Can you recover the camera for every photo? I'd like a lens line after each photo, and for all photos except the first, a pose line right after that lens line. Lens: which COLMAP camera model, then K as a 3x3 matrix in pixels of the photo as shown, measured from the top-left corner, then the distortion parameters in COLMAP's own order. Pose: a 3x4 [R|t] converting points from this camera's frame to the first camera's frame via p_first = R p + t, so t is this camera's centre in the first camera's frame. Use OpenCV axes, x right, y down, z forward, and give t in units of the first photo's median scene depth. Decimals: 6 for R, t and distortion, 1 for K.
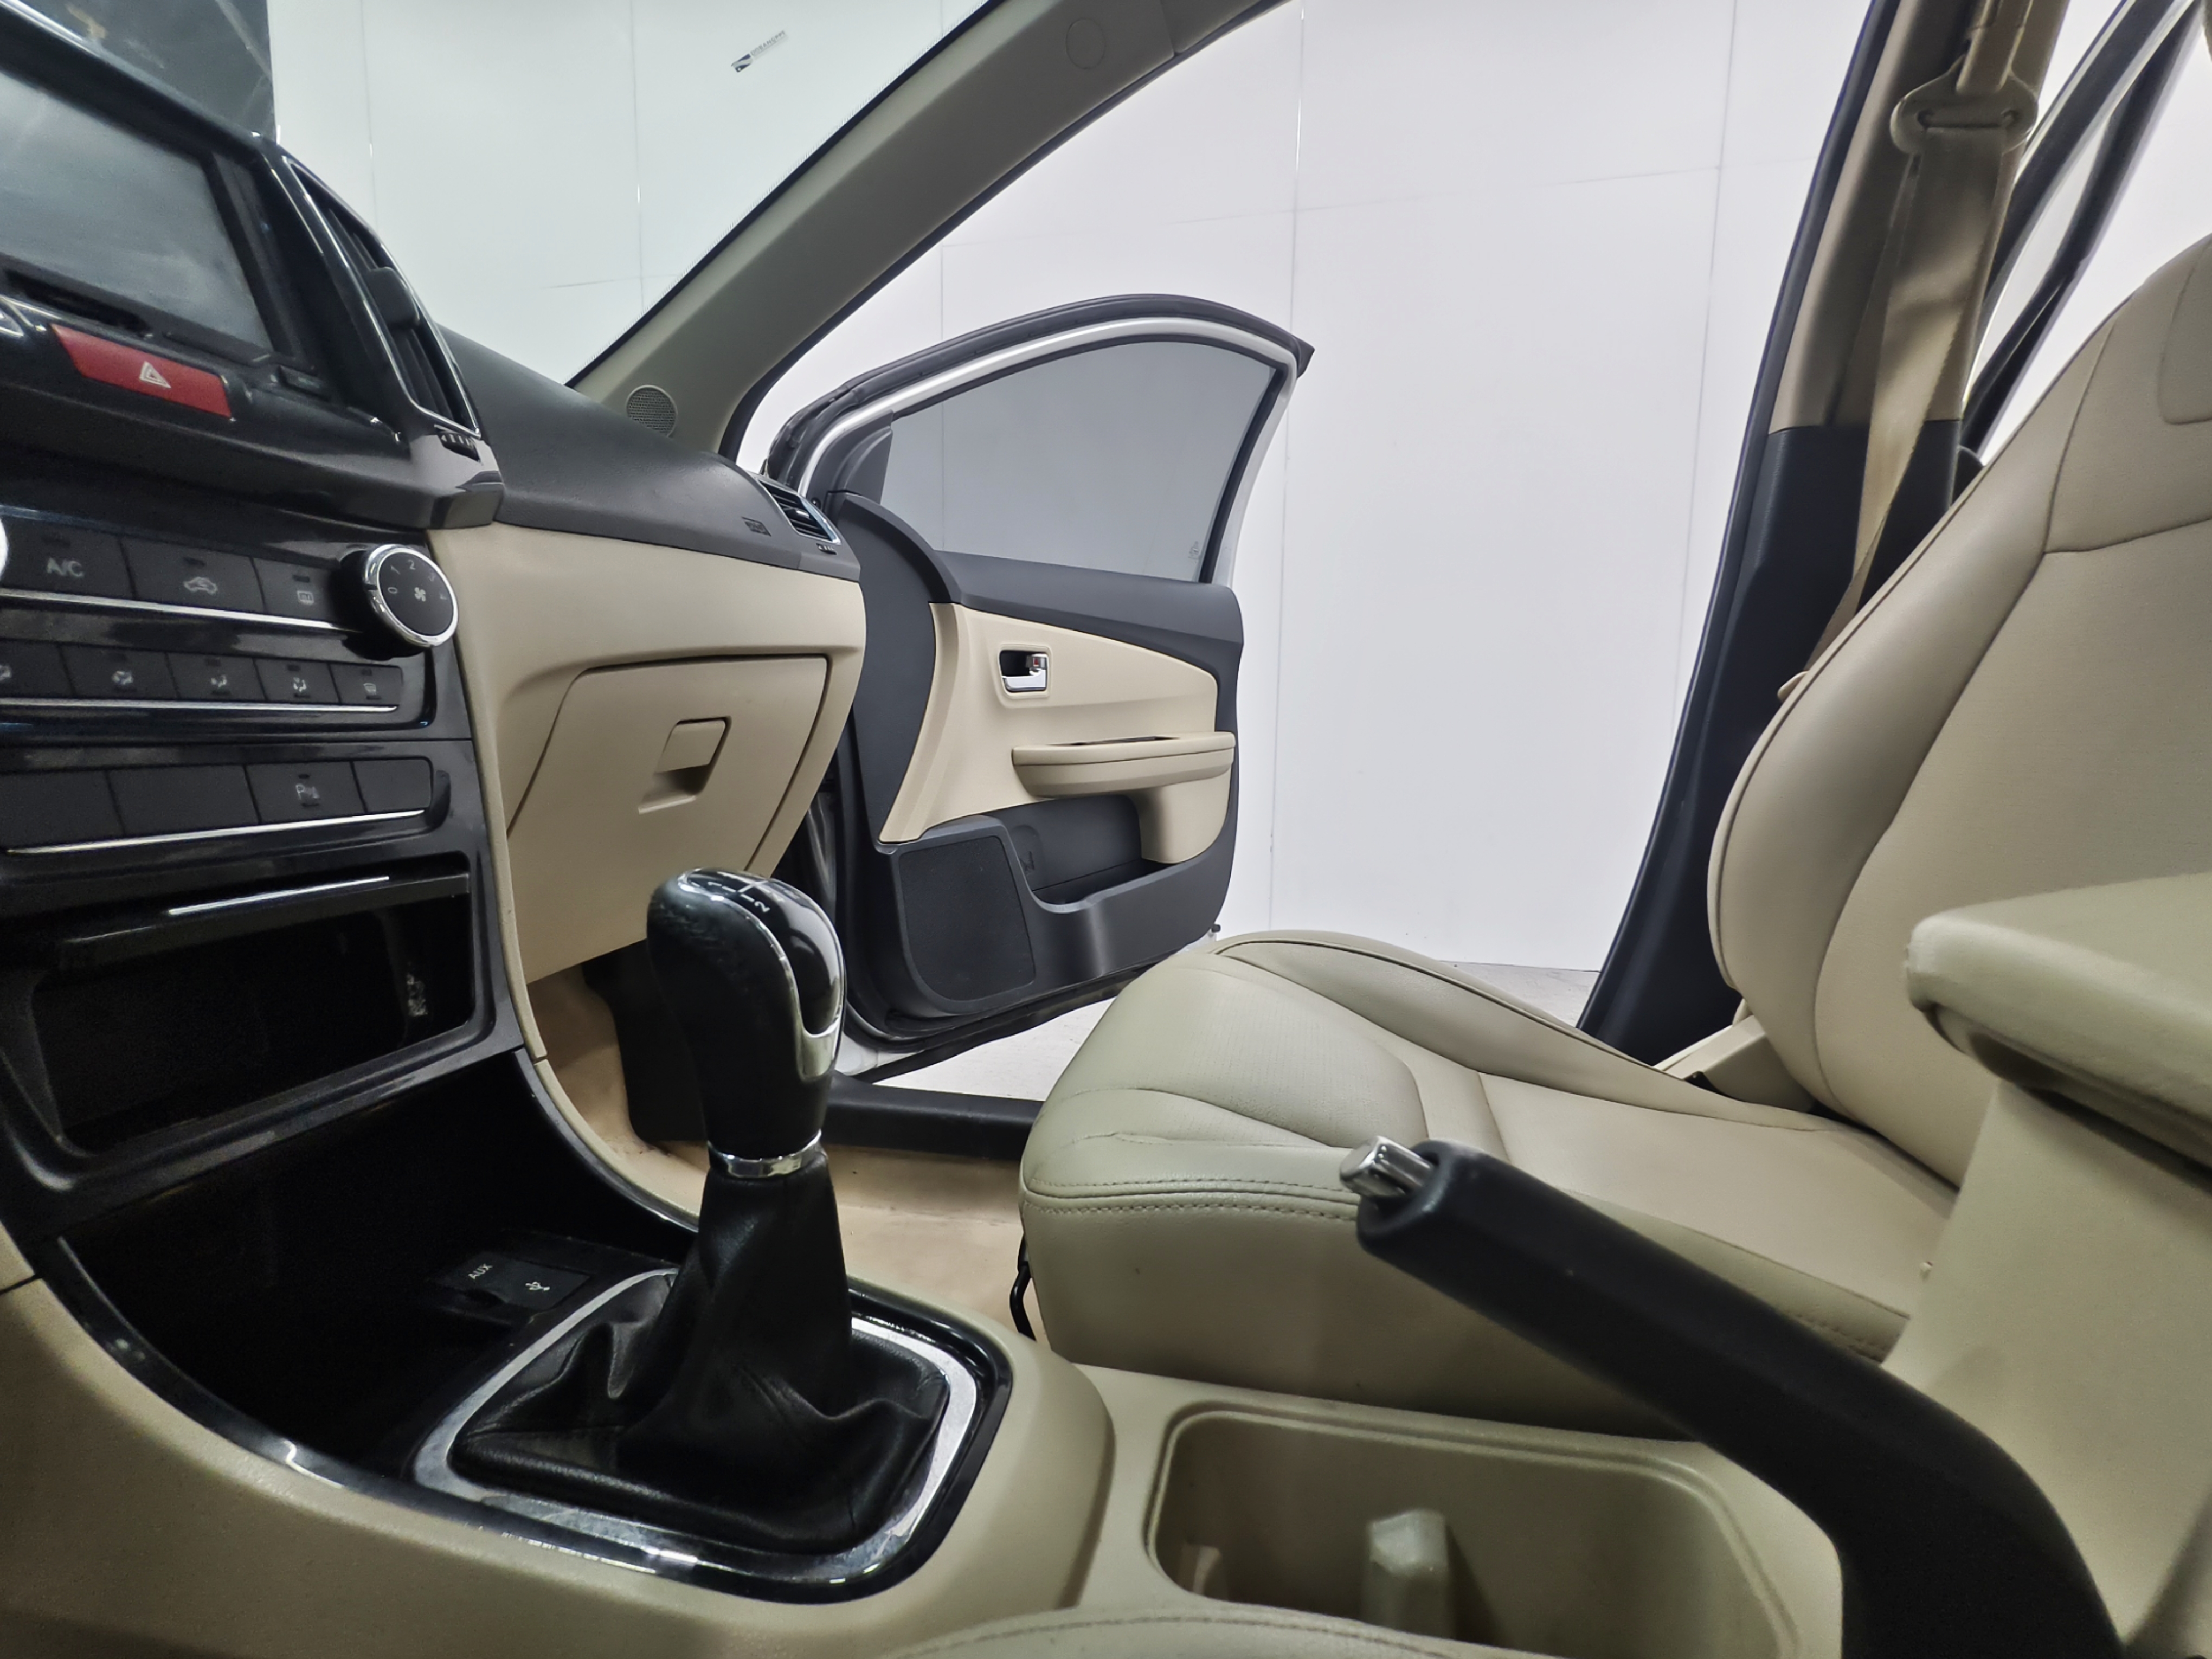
lens RADIAL K [[1025.4, 0, 1103.5], [0, 1025.4, 836.7], [0, 0, 1]] dist [-0.000334, -0.000746]
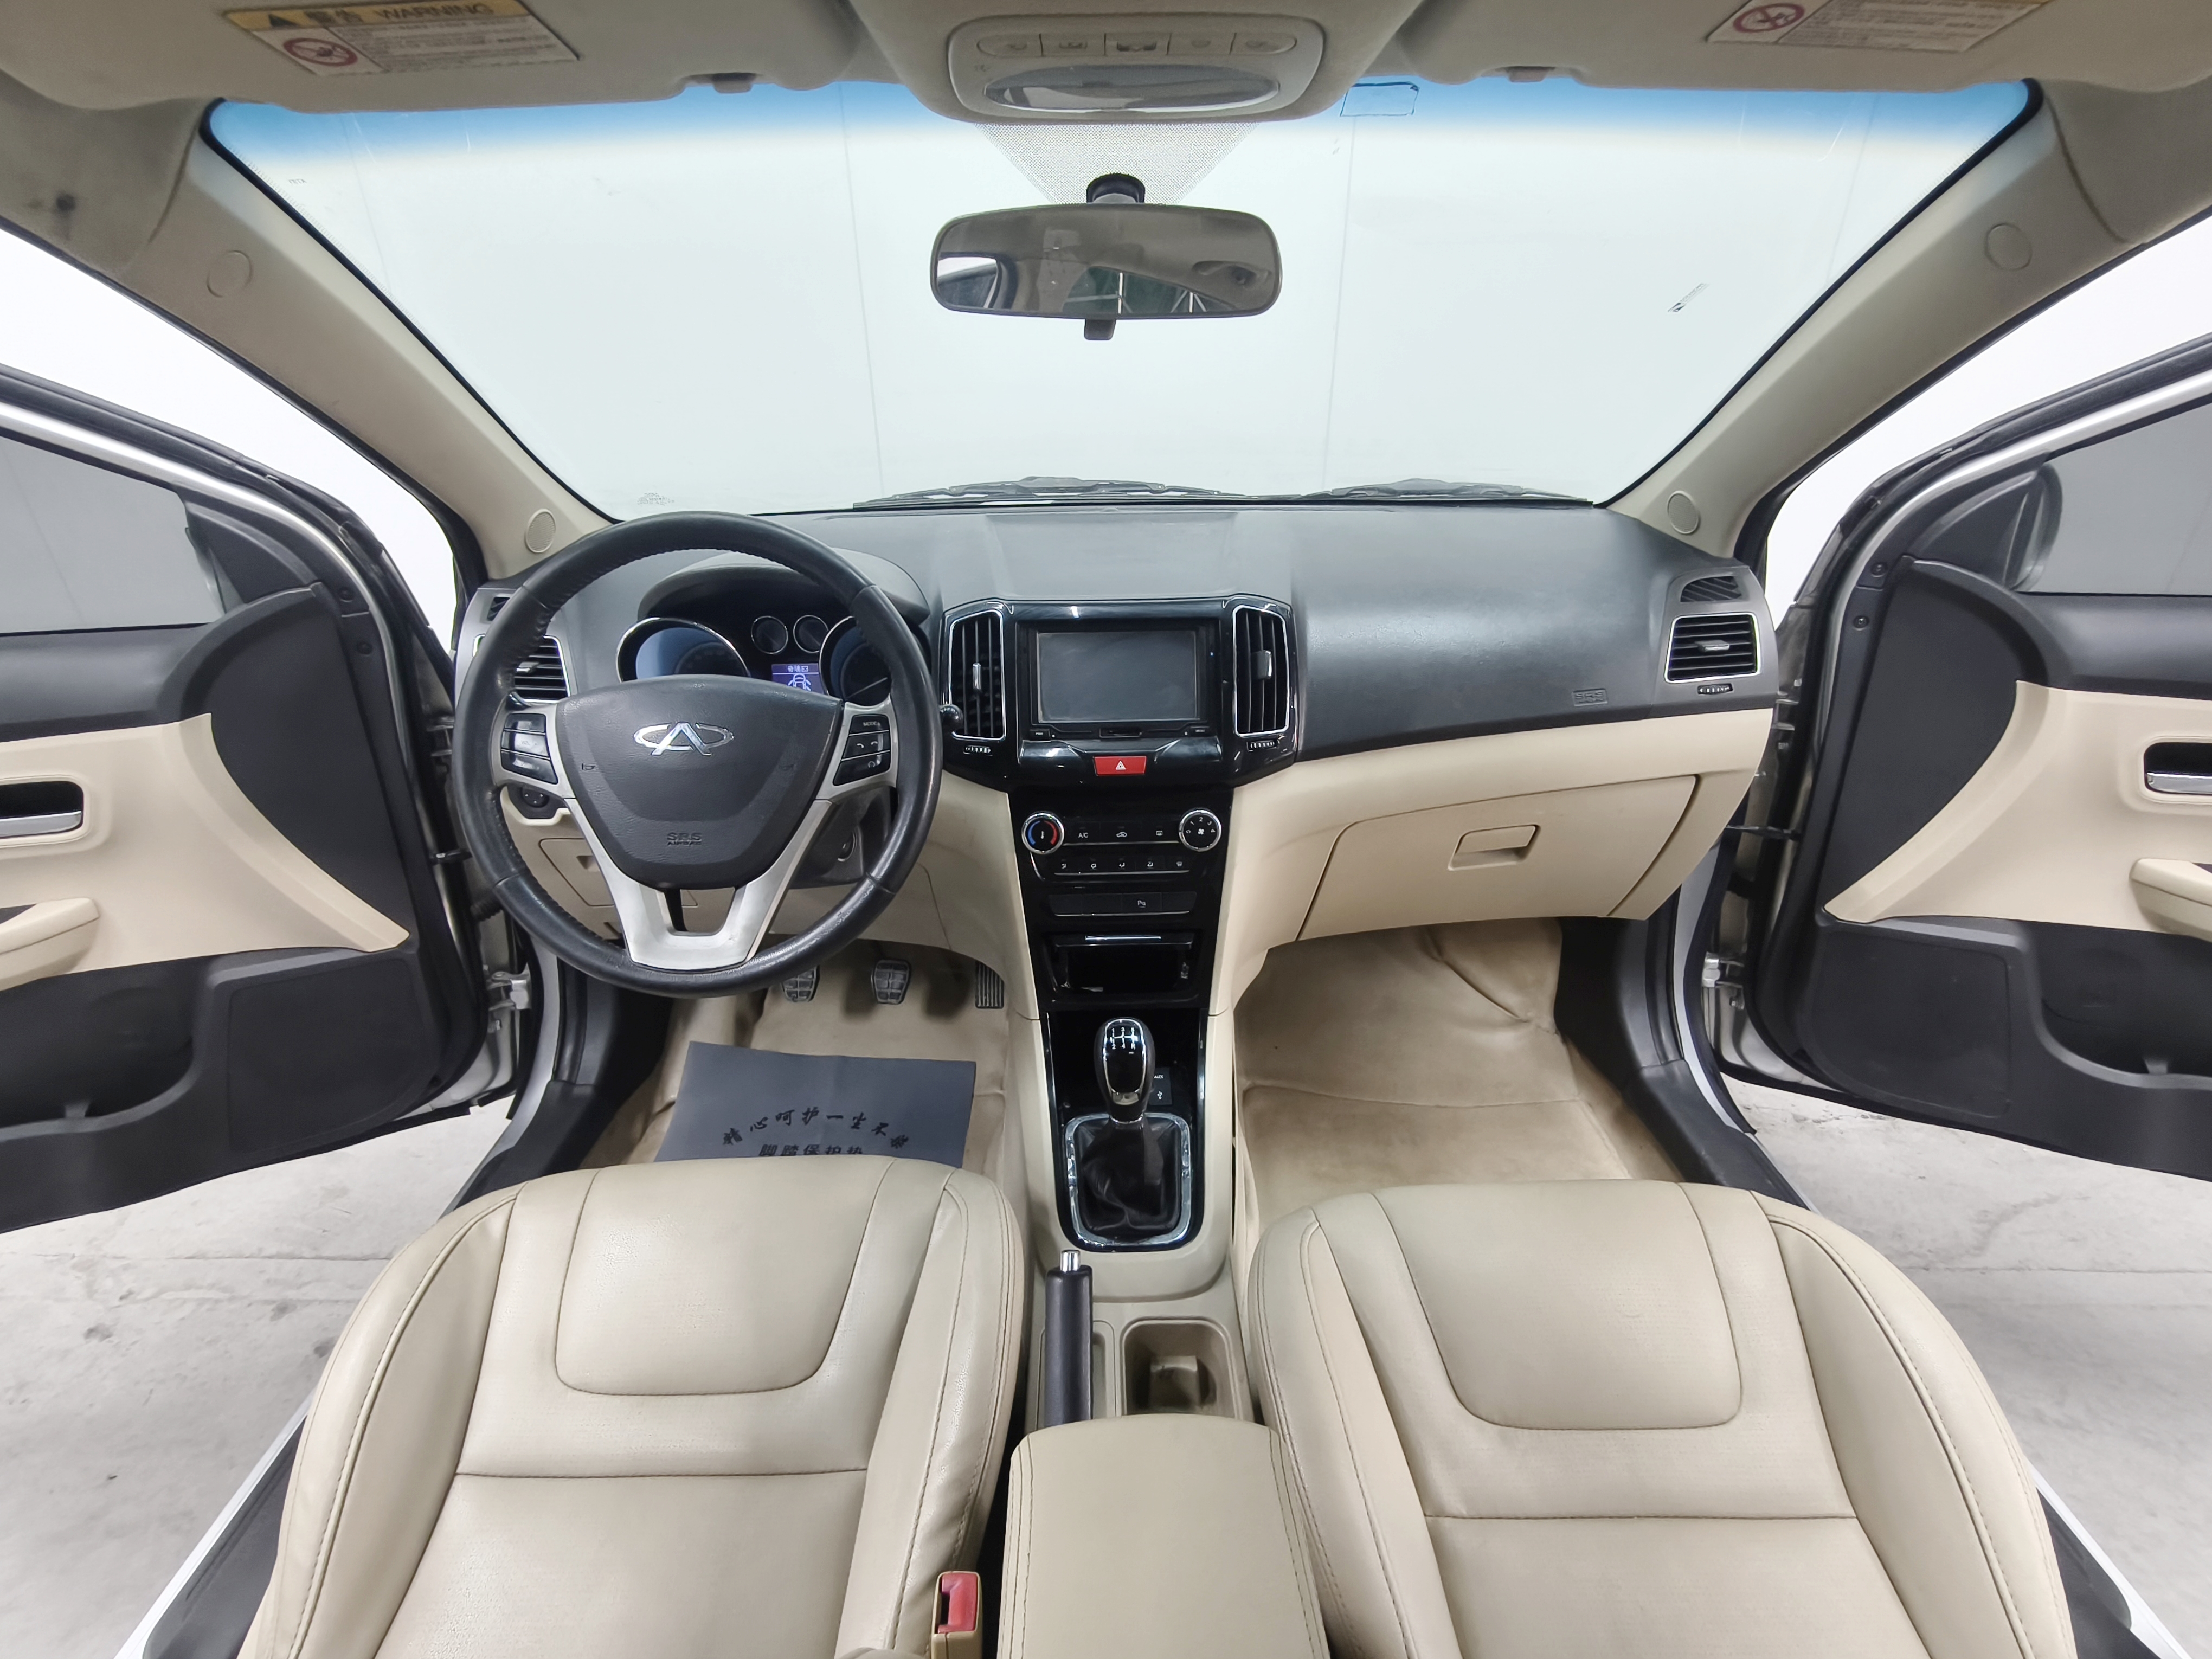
lens RADIAL K [[1025.4, 0, 1103.5], [0, 1025.4, 836.7], [0, 0, 1]] dist [-0.000334, -0.000746]
pose [[0.219755, 0.414183, -0.883267, 0.436302], [-0.088235, 0.910127, 0.404826, -0.362659], [0.971557, -0.011028, 0.236551, 0.062282]]
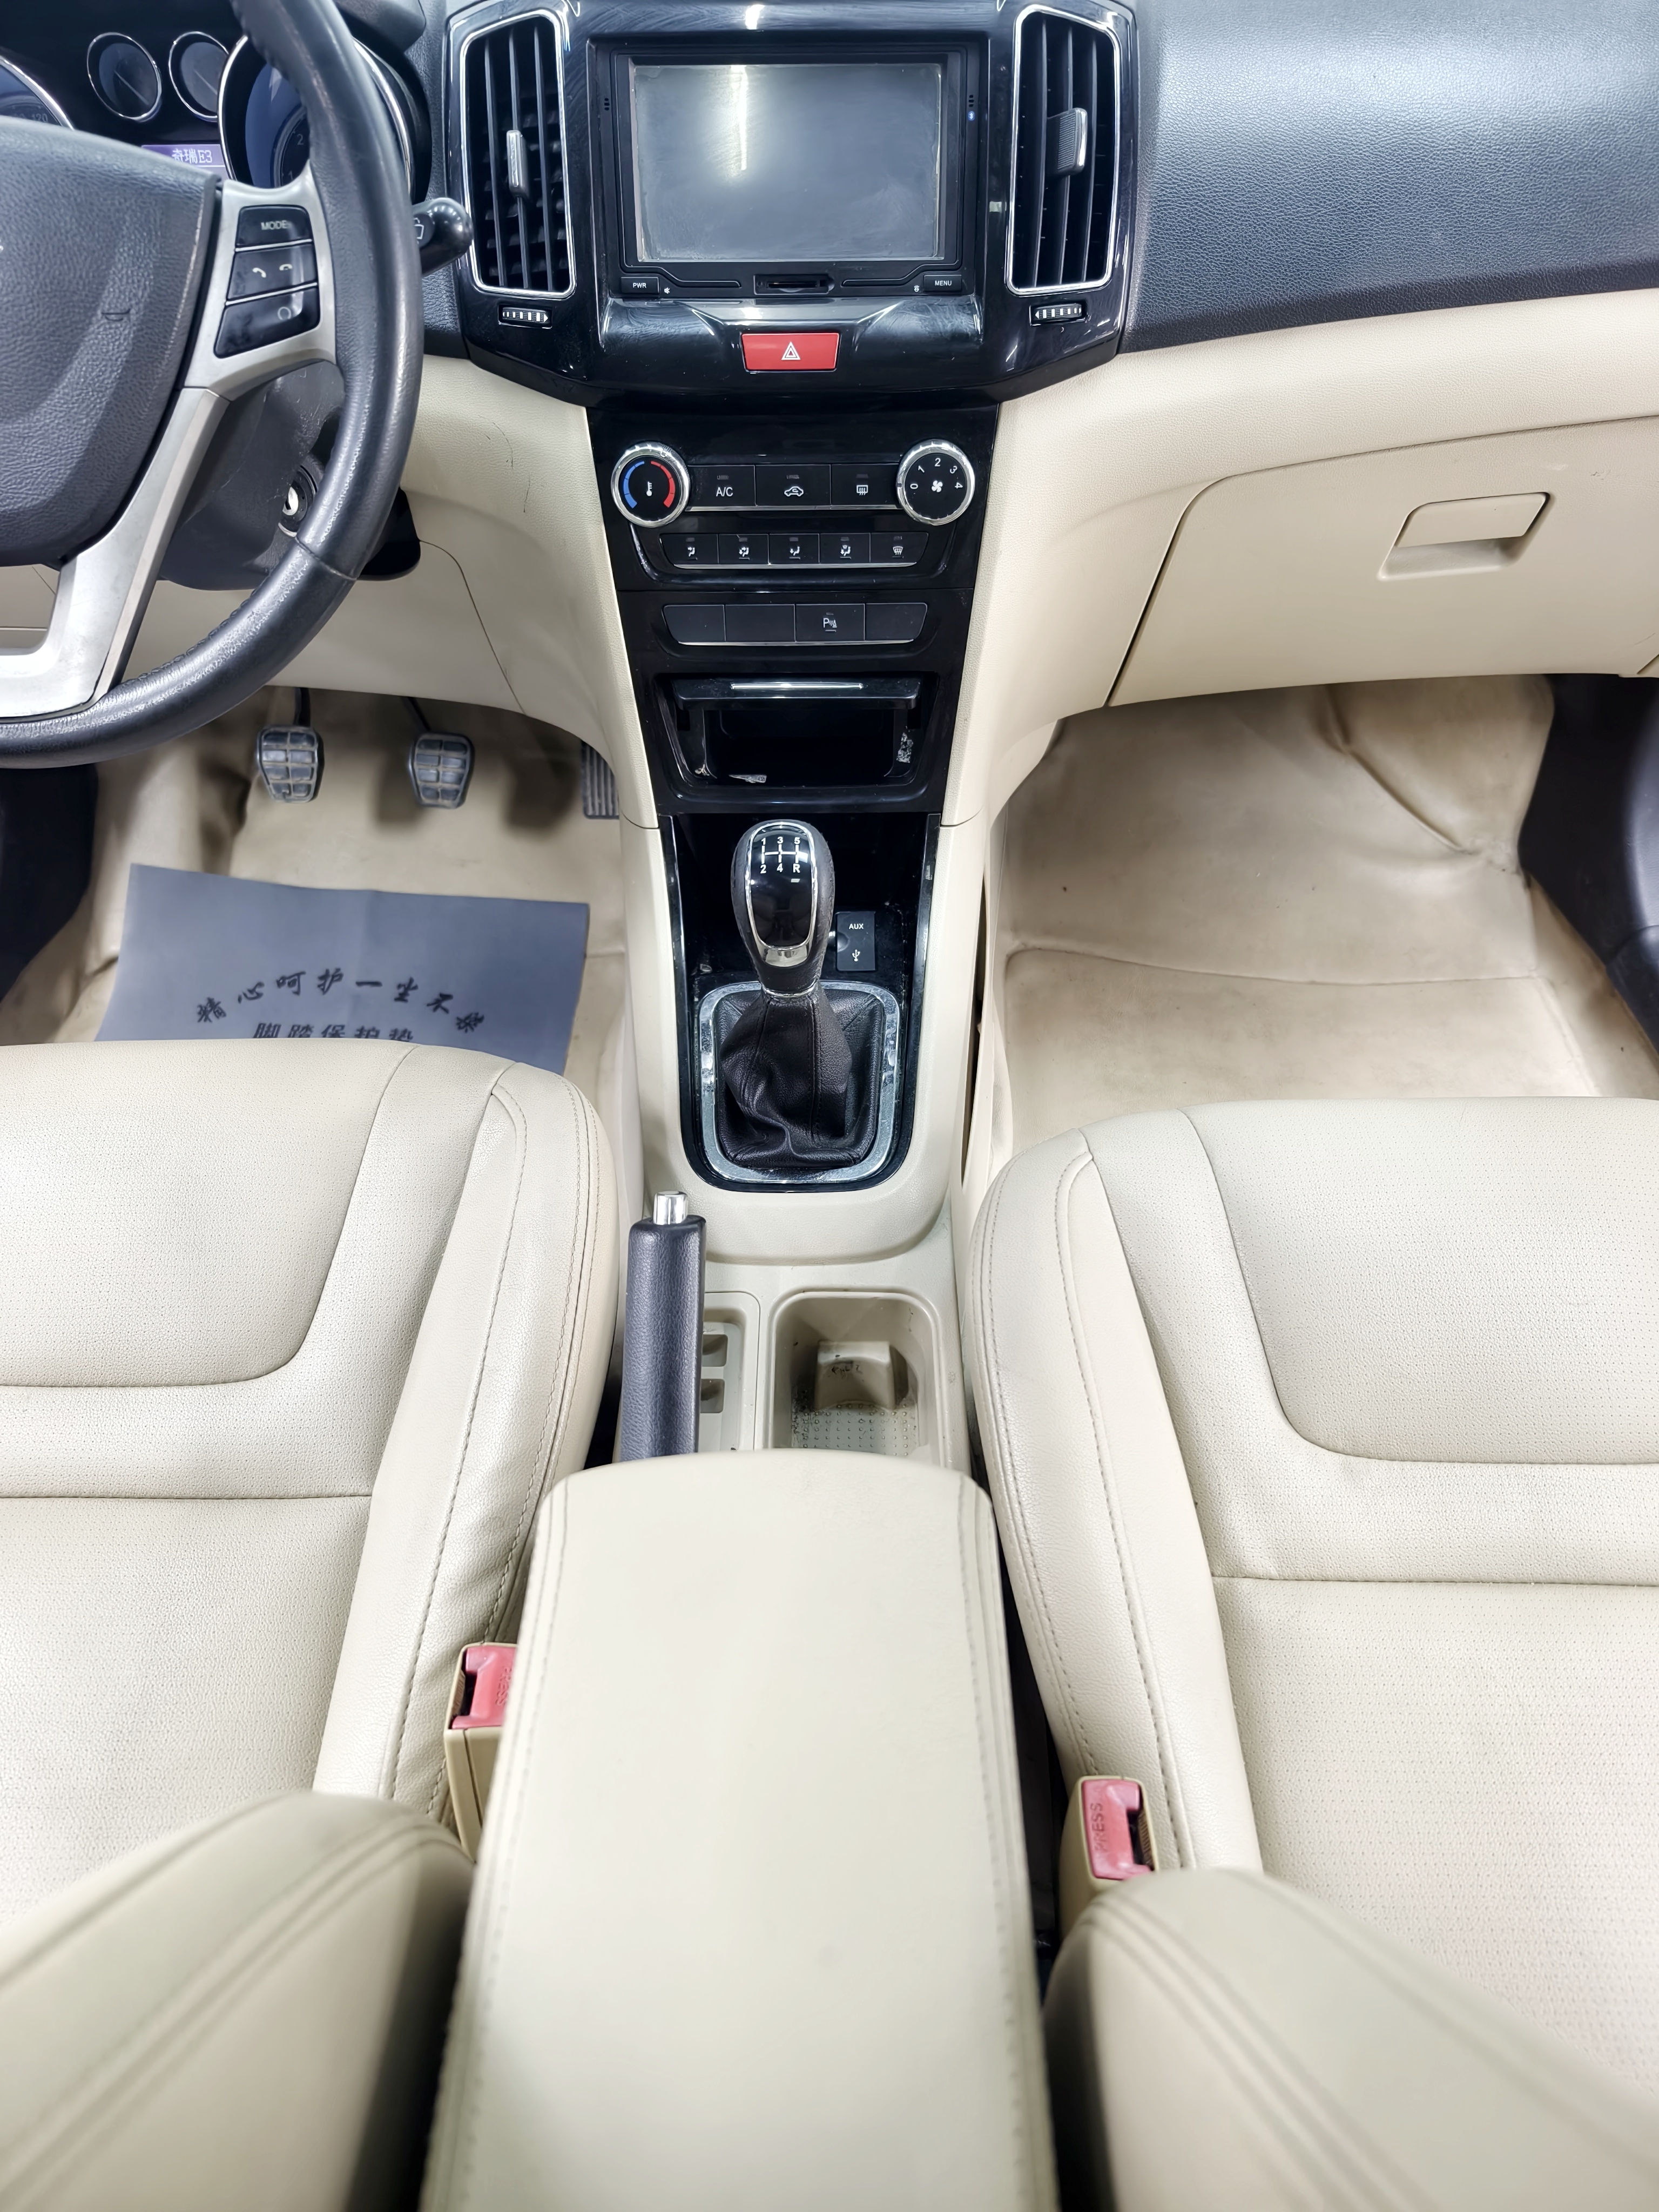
lens RADIAL K [[1508.1, 0, 826.1], [0, 1508.1, 1098.5], [0, 0, 1]] dist [-0.006576, -0.006200]
pose [[0.202281, 0.684054, -0.700823, 0.372759], [-0.094850, 0.725936, 0.681190, -0.299174], [0.974723, -0.071319, 0.211726, 0.119022]]
